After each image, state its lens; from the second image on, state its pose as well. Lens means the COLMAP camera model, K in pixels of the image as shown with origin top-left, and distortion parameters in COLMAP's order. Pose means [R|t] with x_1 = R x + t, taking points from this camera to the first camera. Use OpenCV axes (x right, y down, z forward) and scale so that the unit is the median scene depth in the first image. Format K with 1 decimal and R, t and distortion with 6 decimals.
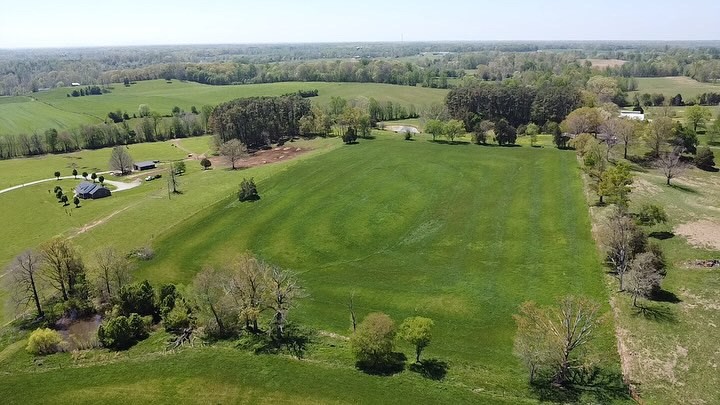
lens RADIAL K [[519.8, 0, 360.0], [0, 519.8, 202.5], [0, 0, 1]] dist [-0.025258, -0.008914]
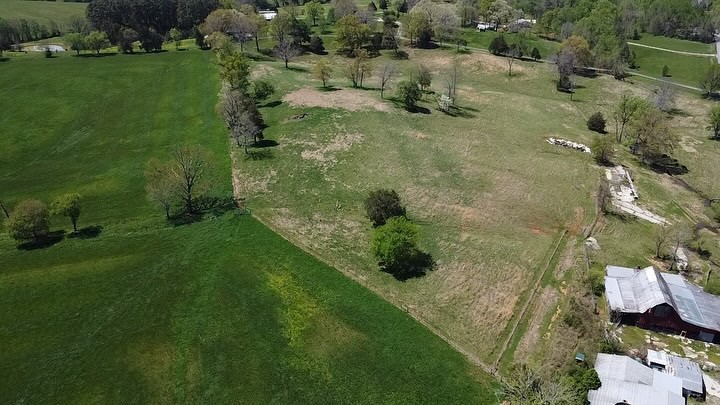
lens RADIAL K [[519.8, 0, 360.0], [0, 519.8, 202.5], [0, 0, 1]] dist [-0.025258, -0.008914]
pose [[0.828114, -0.244899, 0.504234, 0.040905], [0.161985, 0.965689, 0.202990, 0.062731], [-0.536645, -0.086421, 0.839371, -0.200915]]
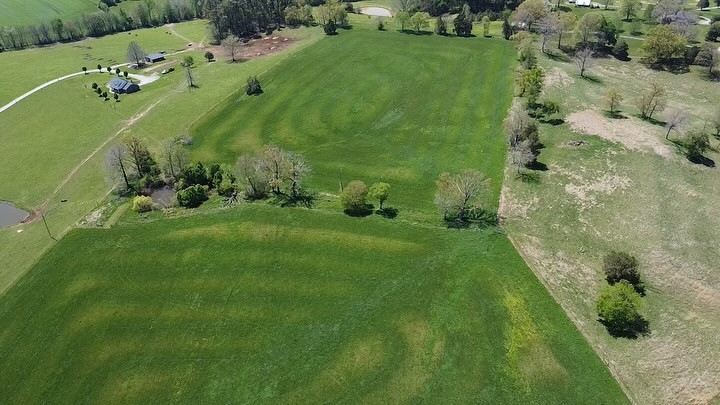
lens RADIAL K [[519.8, 0, 360.0], [0, 519.8, 202.5], [0, 0, 1]] dist [-0.025258, -0.008914]
pose [[0.998984, -0.023230, 0.038617, -0.011566], [0.012201, 0.964317, 0.264469, -0.090961], [-0.043382, -0.263729, 0.963621, -0.351824]]
